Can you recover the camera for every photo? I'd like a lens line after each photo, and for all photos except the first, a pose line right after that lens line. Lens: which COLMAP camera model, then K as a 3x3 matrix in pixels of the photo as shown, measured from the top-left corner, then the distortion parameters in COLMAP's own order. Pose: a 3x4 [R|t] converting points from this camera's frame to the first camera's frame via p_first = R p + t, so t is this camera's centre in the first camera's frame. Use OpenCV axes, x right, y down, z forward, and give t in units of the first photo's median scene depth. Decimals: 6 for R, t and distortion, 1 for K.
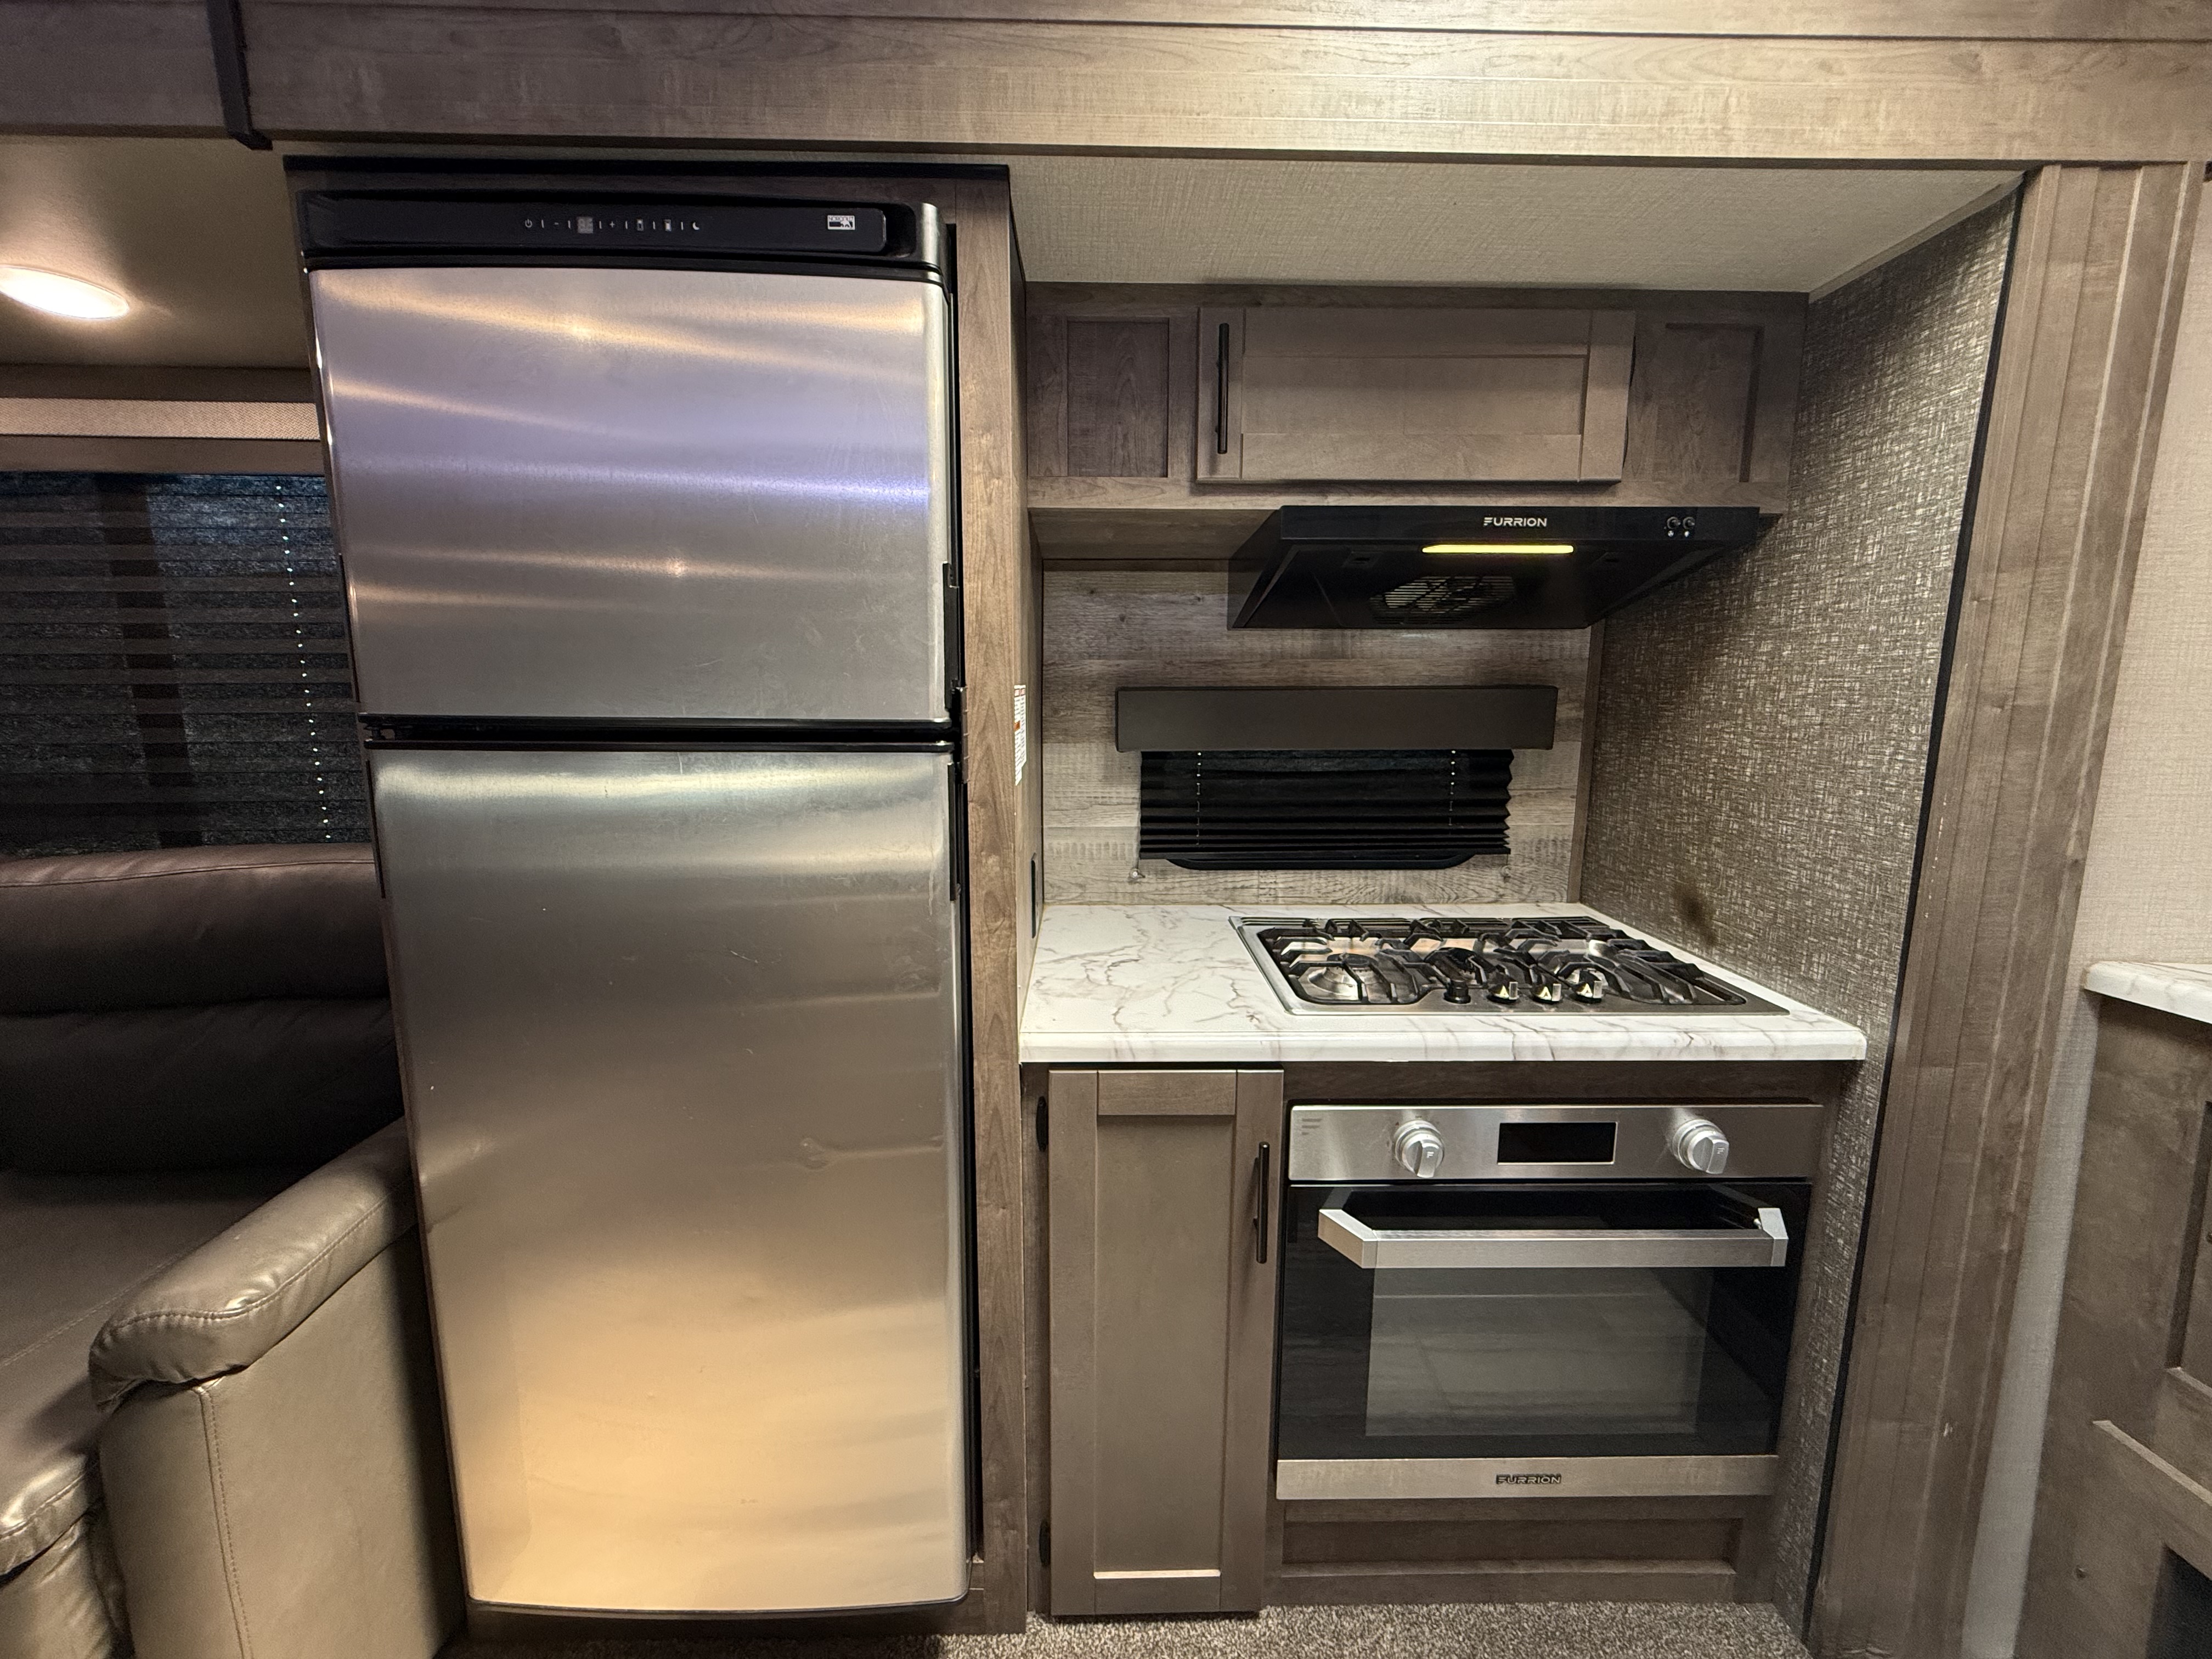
lens RADIAL K [[880.6, 0, 1100.9], [0, 880.6, 828.1], [0, 0, 1]] dist [0.000686, -0.000147]
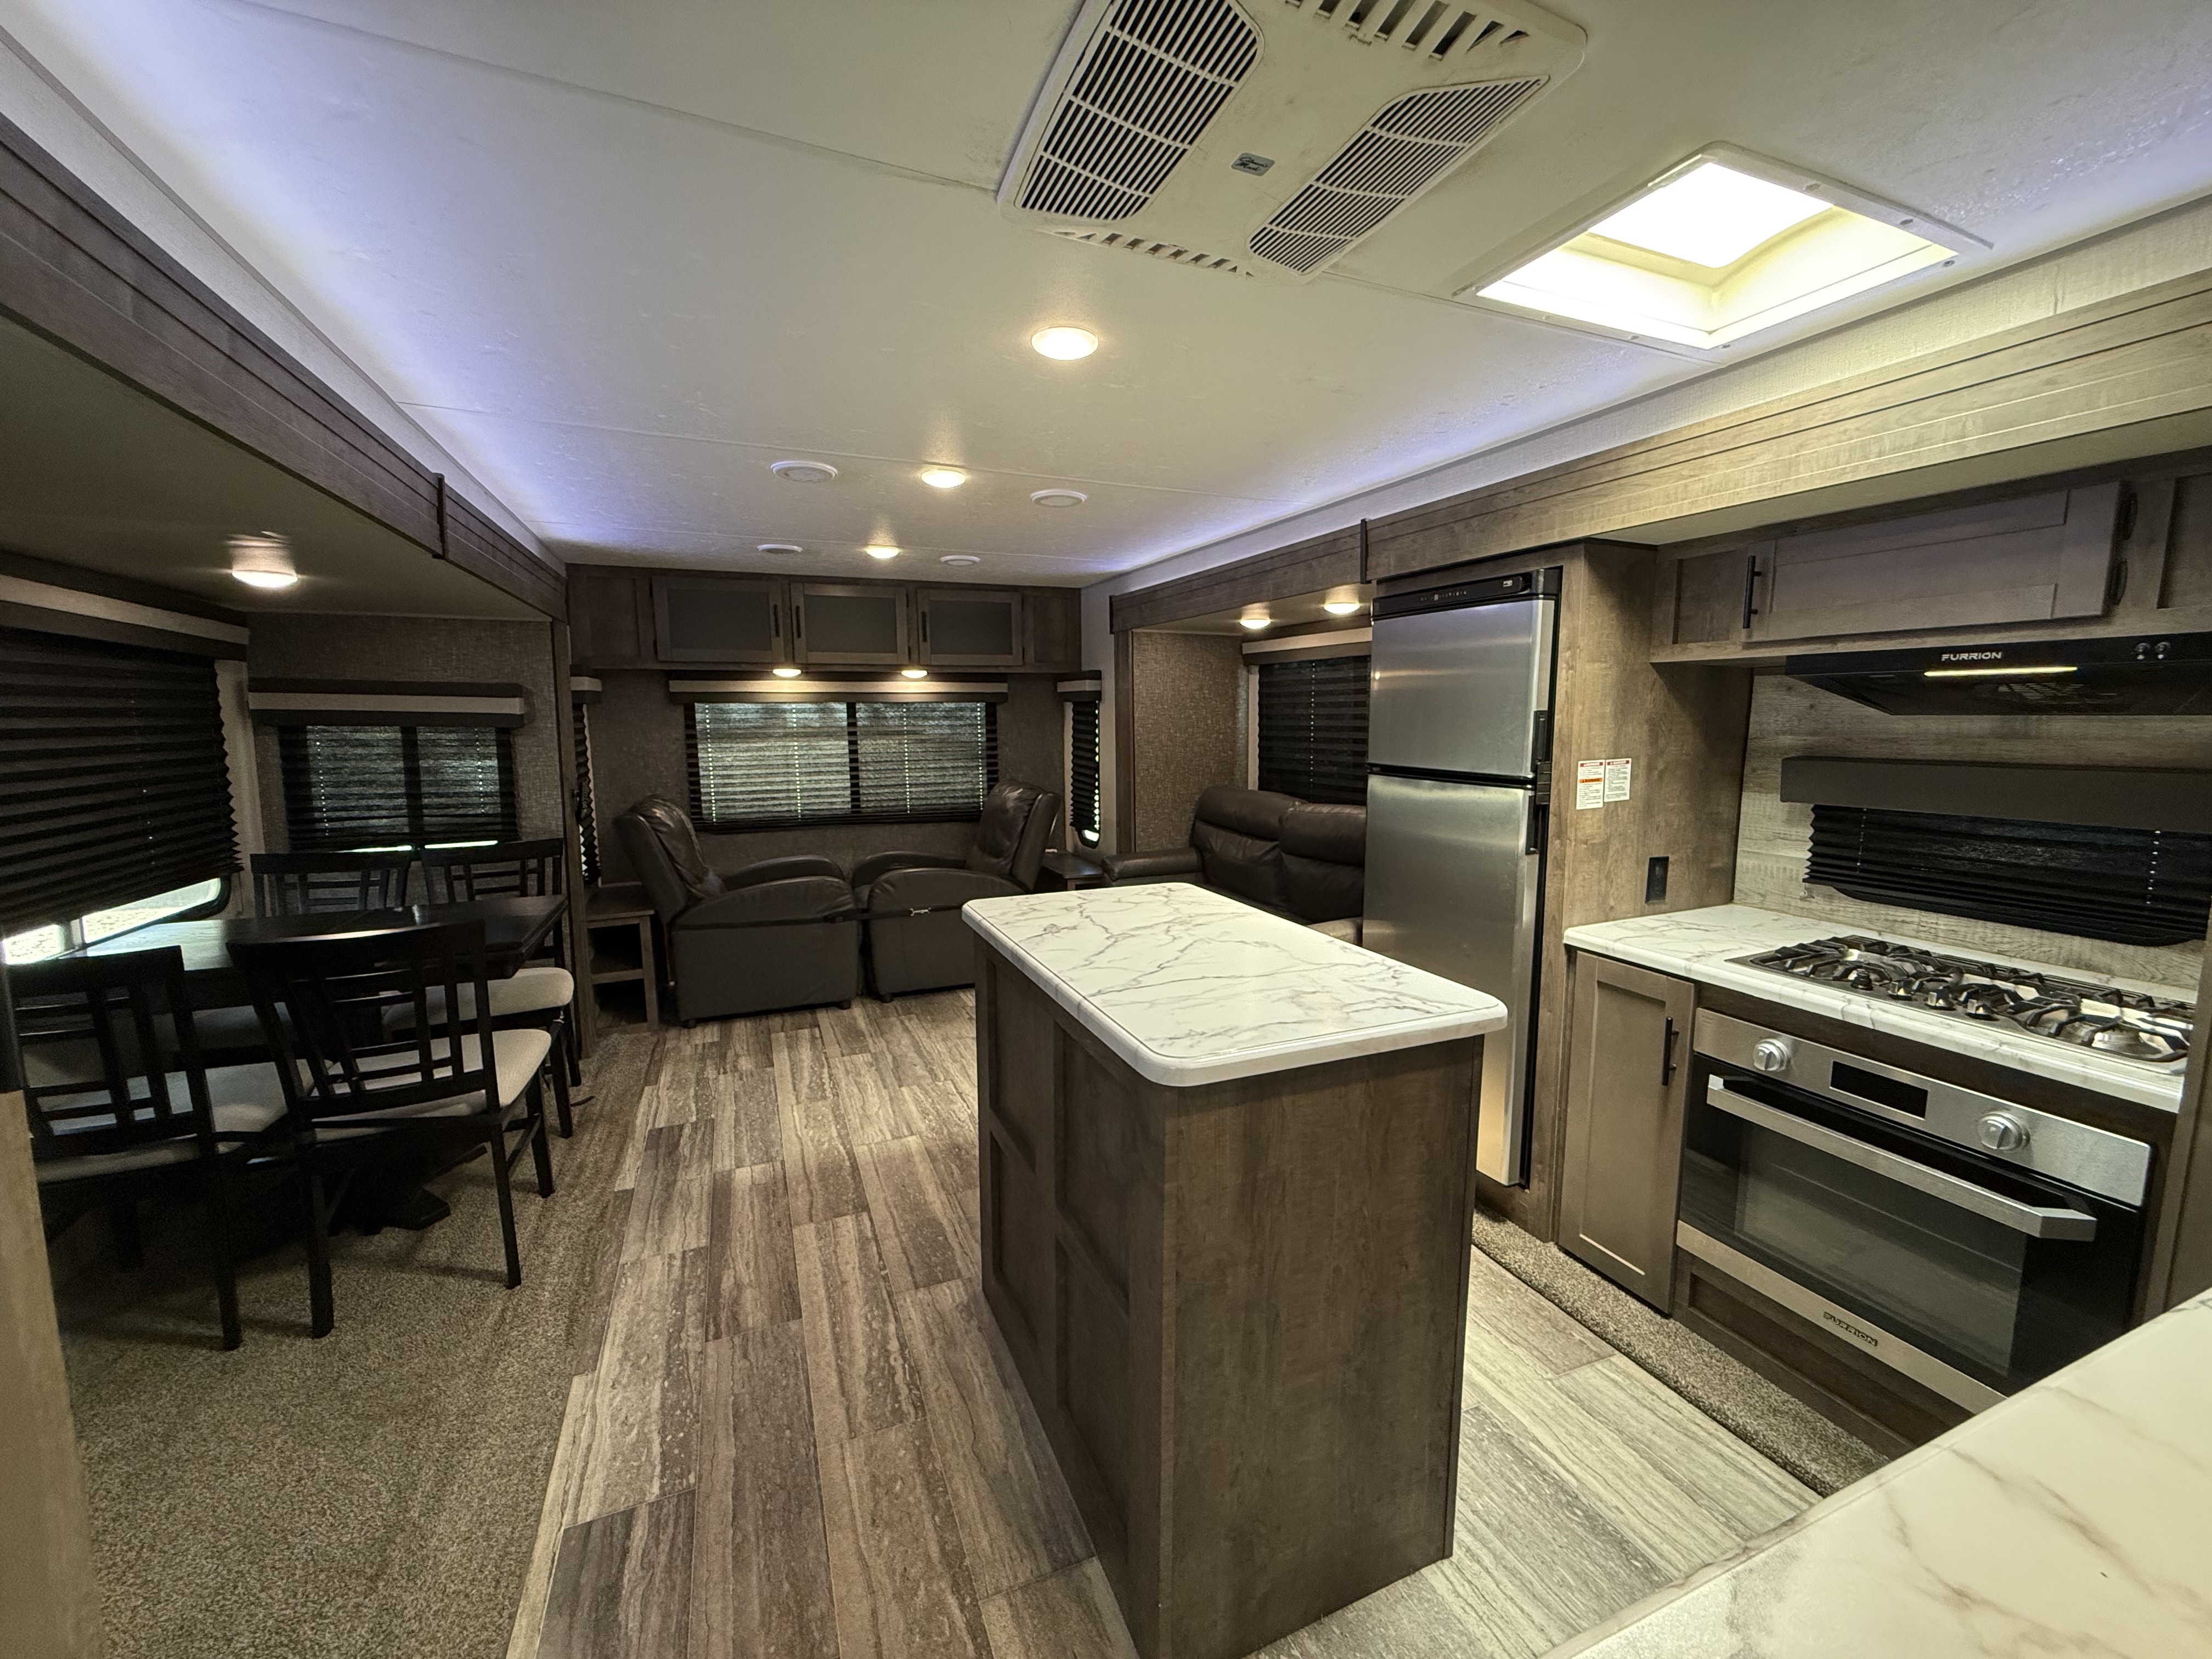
lens RADIAL K [[880.6, 0, 1101.5], [0, 880.6, 828.3], [0, 0, 1]] dist [0.000686, -0.000147]
pose [[0.363817, 0.118117, -0.923951, 1.310976], [-0.131189, 0.988538, 0.074716, -0.009491], [0.922186, 0.094030, 0.375142, -0.753172]]
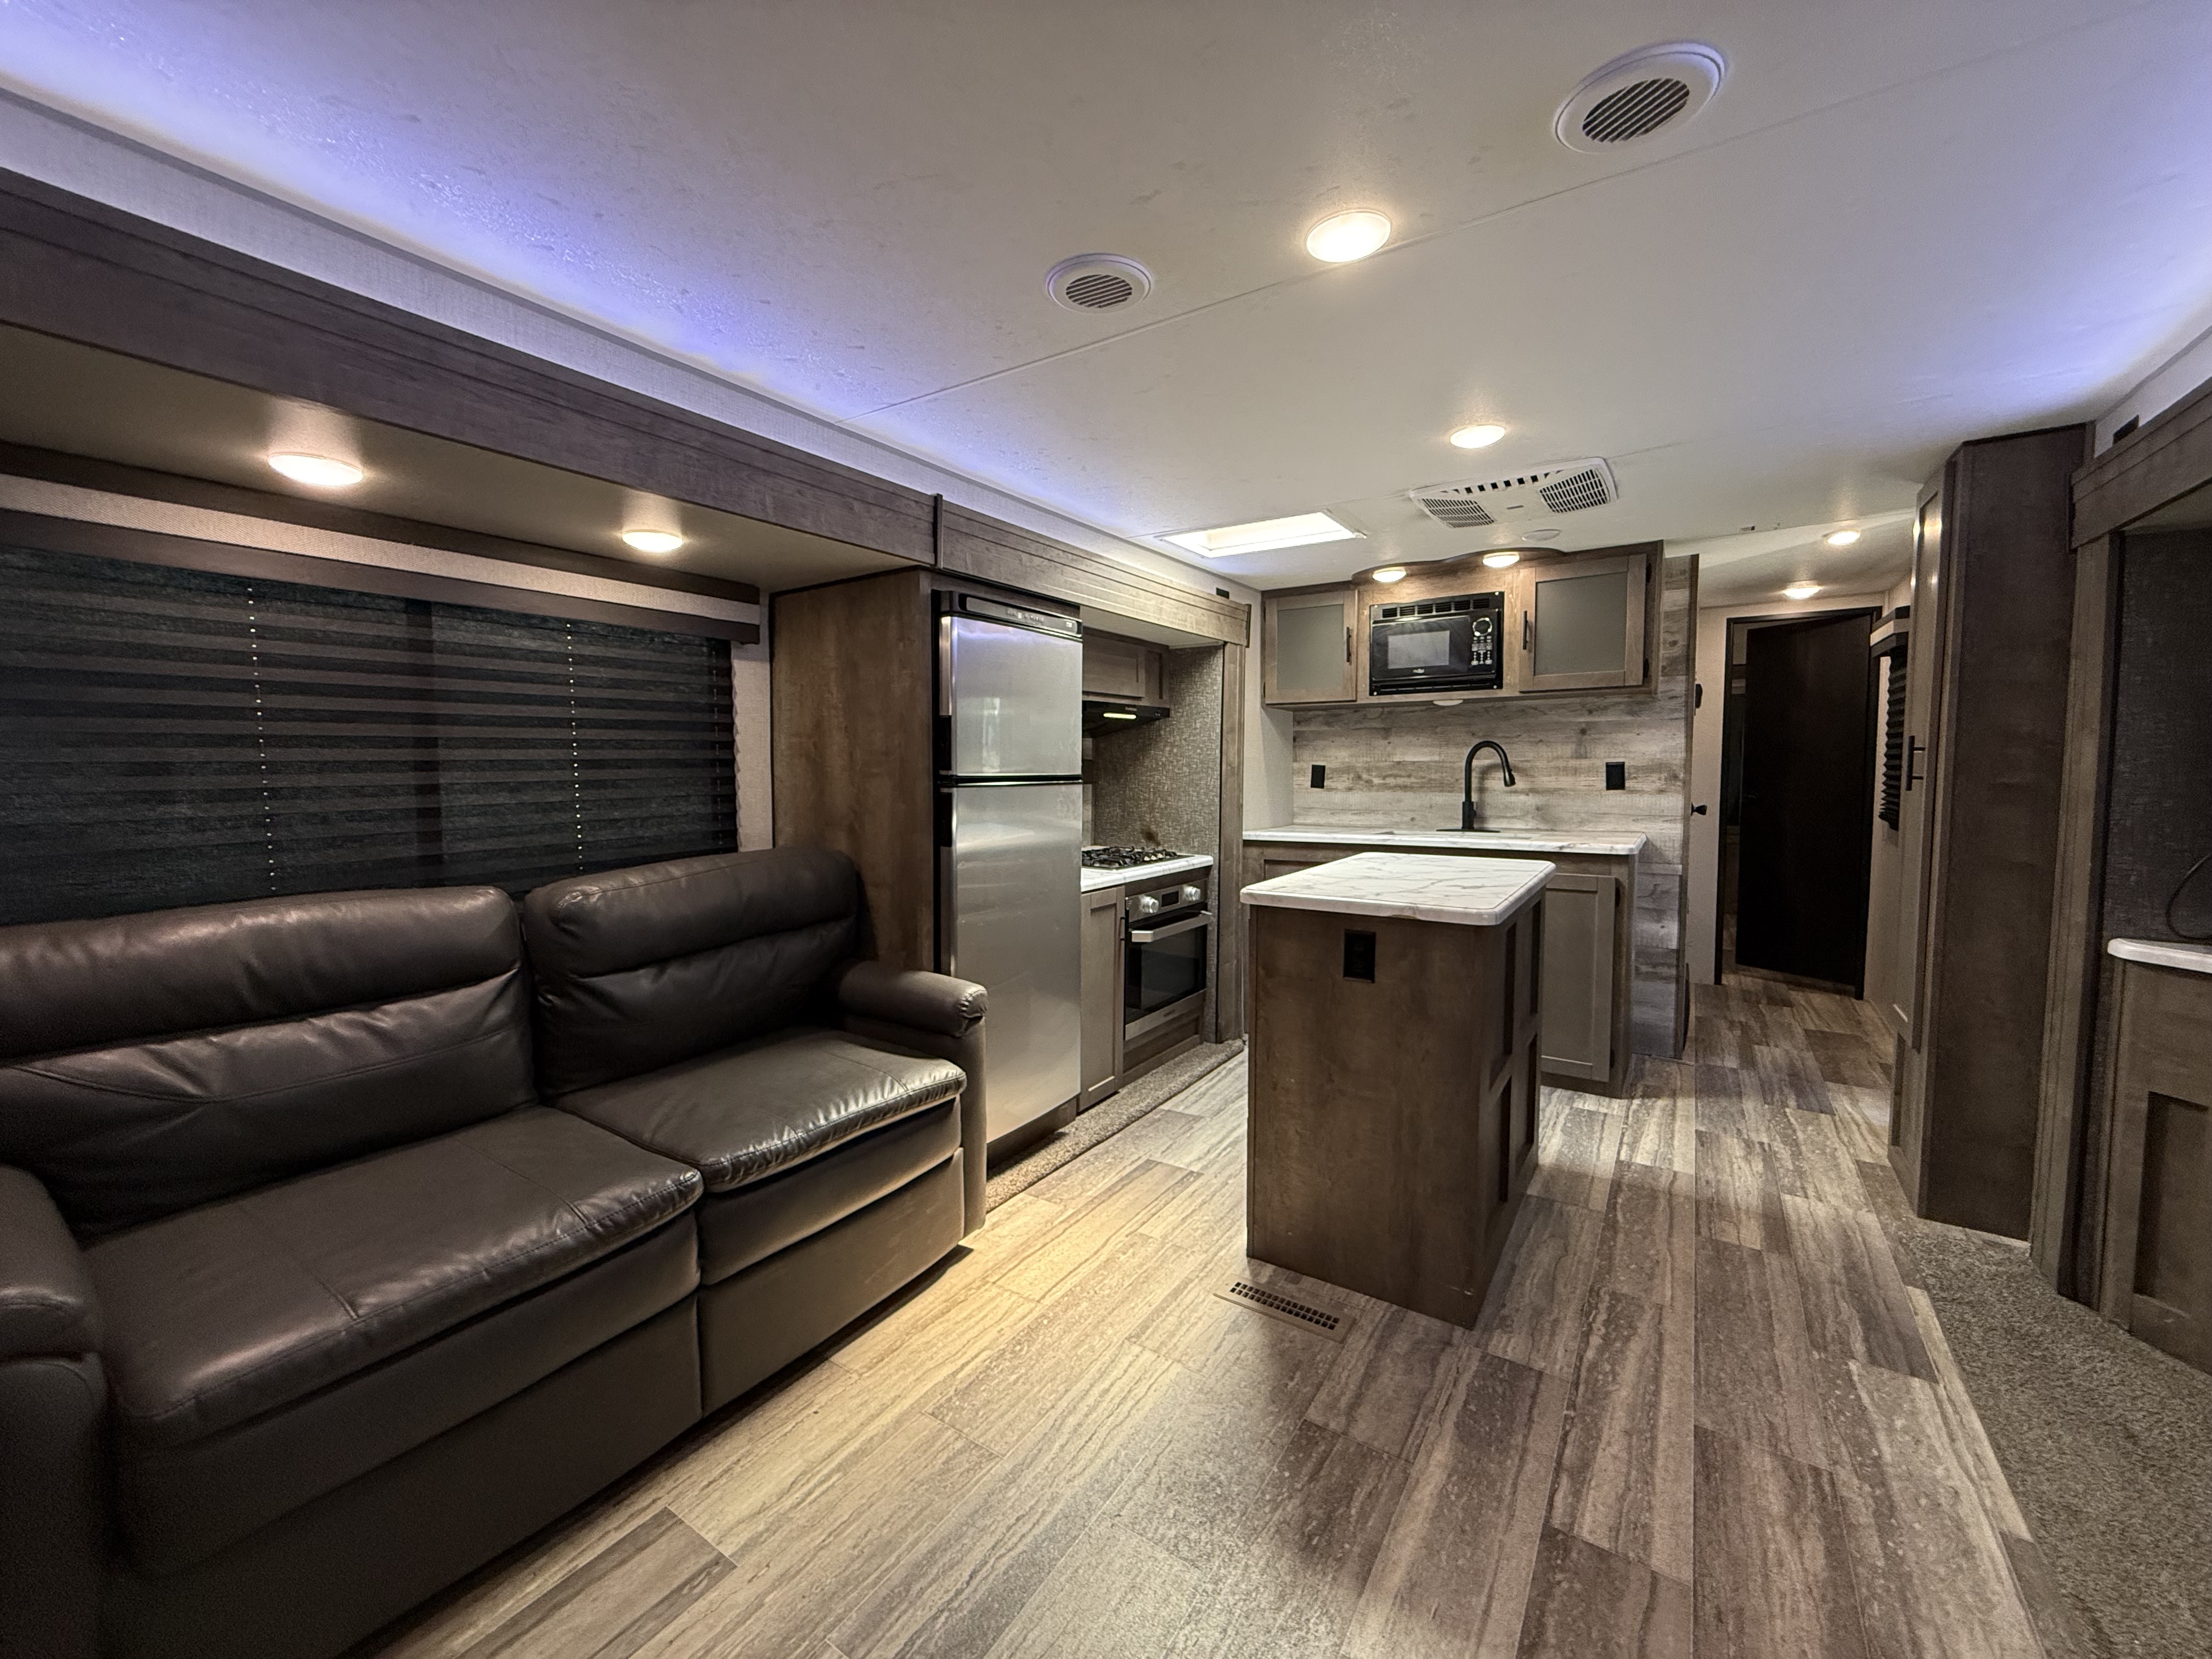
lens RADIAL K [[880.6, 0, 1103.7], [0, 880.6, 827.8], [0, 0, 1]] dist [0.000686, -0.000147]
pose [[0.572625, -0.064758, 0.817256, -2.230200], [0.121606, 0.992557, -0.006557, 0.081379], [-0.810748, 0.103138, 0.576238, -0.699698]]
